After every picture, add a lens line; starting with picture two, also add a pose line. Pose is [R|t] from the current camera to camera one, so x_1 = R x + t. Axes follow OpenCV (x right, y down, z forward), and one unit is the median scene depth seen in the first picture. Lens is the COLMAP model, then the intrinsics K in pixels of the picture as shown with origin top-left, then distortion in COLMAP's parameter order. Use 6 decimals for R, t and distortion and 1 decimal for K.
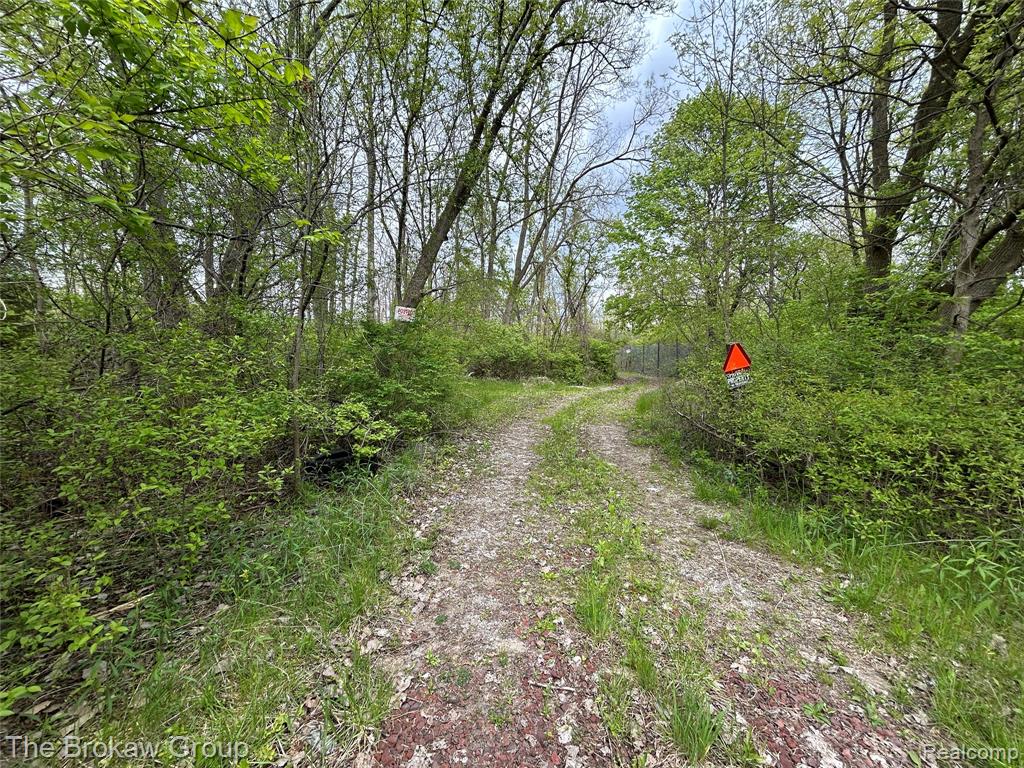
lens RADIAL K [[415.0, 0, 512.0], [0, 415.0, 384.0], [0, 0, 1]] dist [-0.018652, -0.000087]
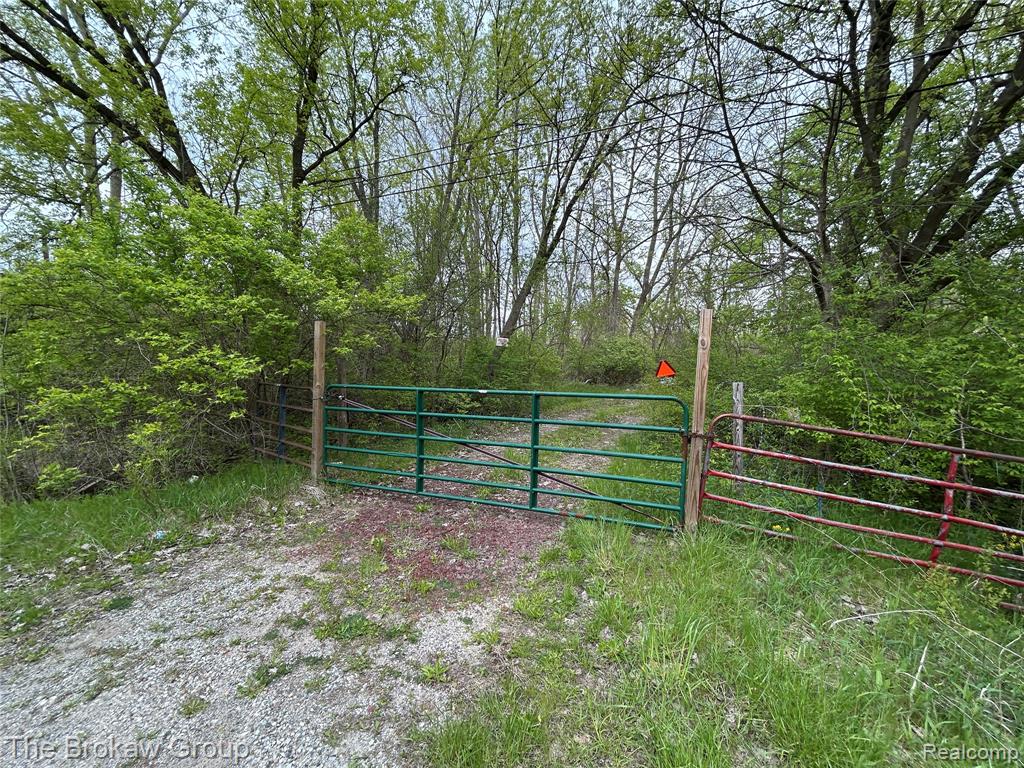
lens RADIAL K [[411.4, 0, 503.5], [0, 411.4, 379.3], [0, 0, 1]] dist [0.011411, -0.000057]
pose [[0.927029, 0.010713, -0.374835, 0.216276], [-0.022761, 0.999356, -0.027729, 0.015256], [0.374297, 0.034237, 0.926677, -0.307565]]
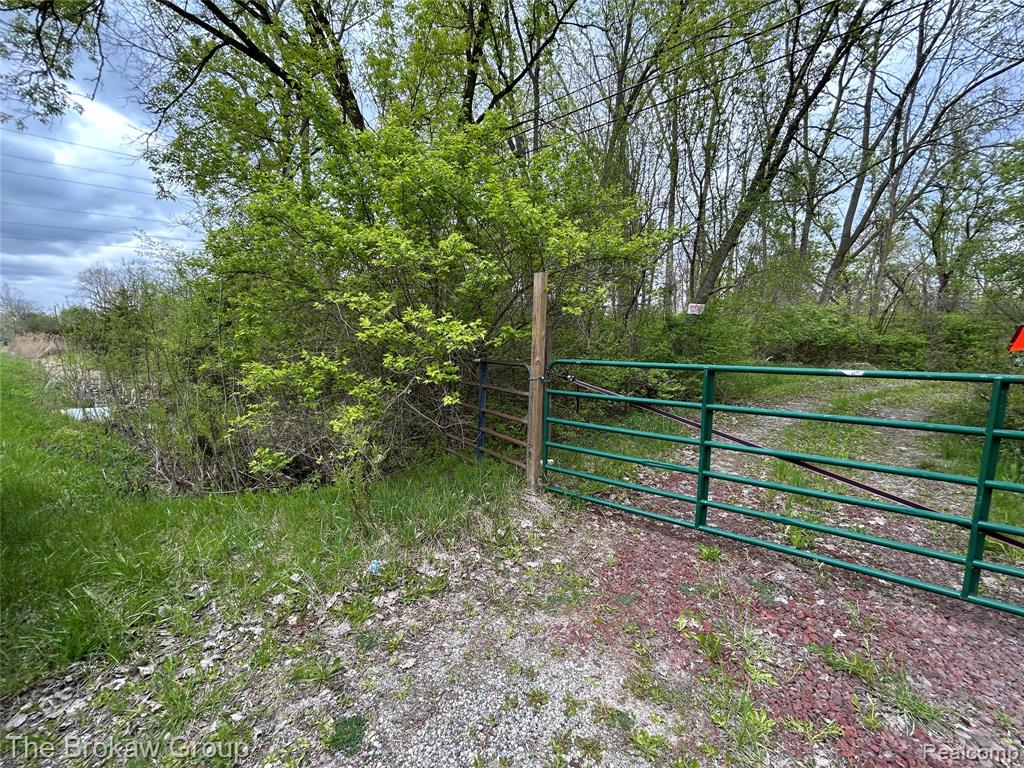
lens RADIAL K [[413.1, 0, 512.0], [0, 413.1, 384.0], [0, 0, 1]] dist [-0.001306, -0.000008]
pose [[0.778448, 0.053614, -0.625415, 0.074946], [-0.031303, 0.998422, 0.046627, 0.017654], [0.626928, -0.016719, 0.778898, -0.246366]]
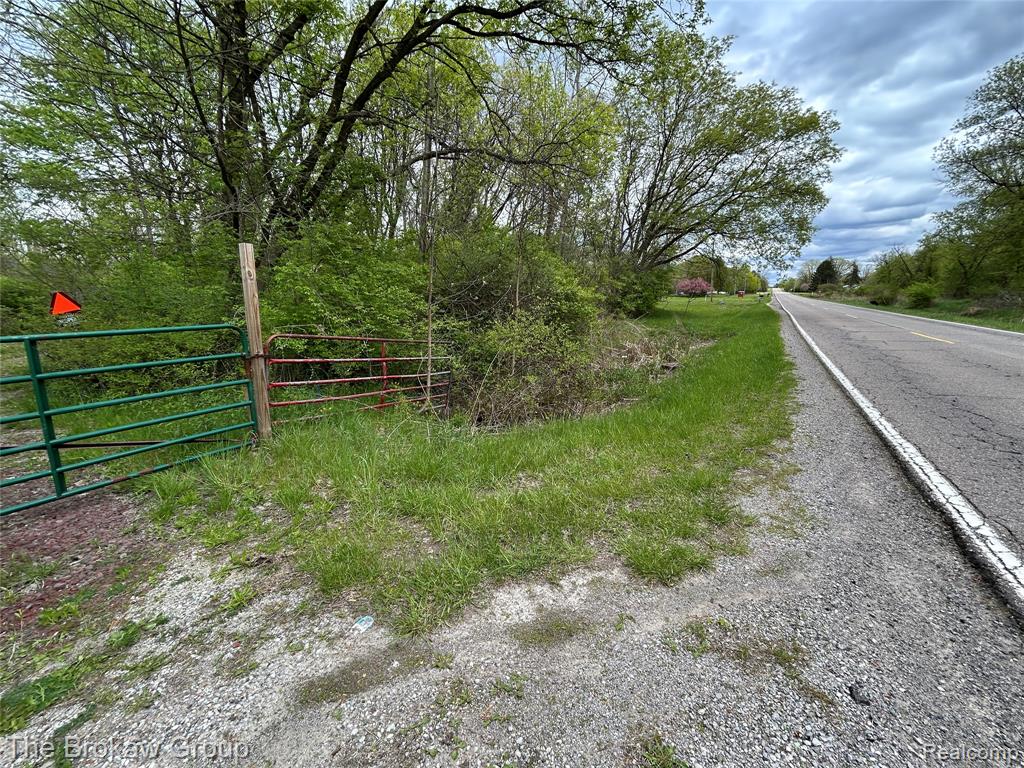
lens RADIAL K [[413.1, 0, 512.0], [0, 413.1, 384.0], [0, 0, 1]] dist [-0.001306, -0.000008]
pose [[0.527908, -0.187422, 0.828364, 0.071521], [0.068964, 0.981586, 0.178140, 0.019677], [-0.846497, -0.036914, 0.531112, -0.339555]]
